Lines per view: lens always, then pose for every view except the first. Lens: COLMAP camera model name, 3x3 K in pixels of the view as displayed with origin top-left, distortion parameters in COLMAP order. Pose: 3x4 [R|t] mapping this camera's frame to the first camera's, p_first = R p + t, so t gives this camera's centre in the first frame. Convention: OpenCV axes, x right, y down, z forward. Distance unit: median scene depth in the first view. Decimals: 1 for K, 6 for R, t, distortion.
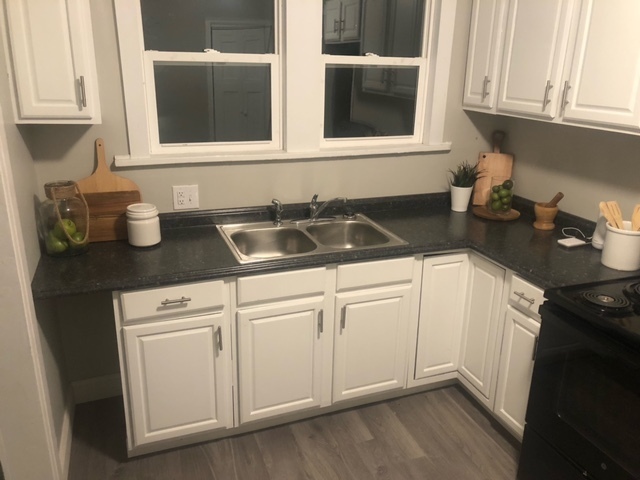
lens RADIAL K [[521.5, 0, 320.0], [0, 521.5, 240.0], [0, 0, 1]] dist [0.018085, -0.011726]
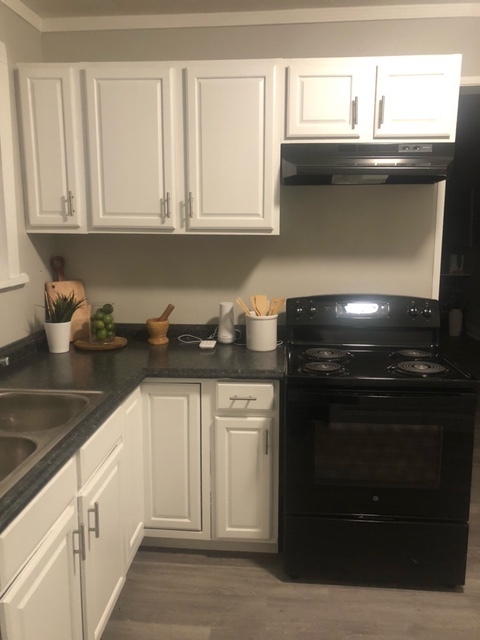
lens RADIAL K [[521.5, 0, 235.6], [0, 521.5, 320.0], [0, 0, 1]] dist [0.018085, -0.011726]
pose [[0.425463, -0.173129, 0.888261, -0.416846], [0.296029, 0.954157, 0.044179, -0.071953], [-0.855189, 0.244154, 0.457210, 0.459417]]
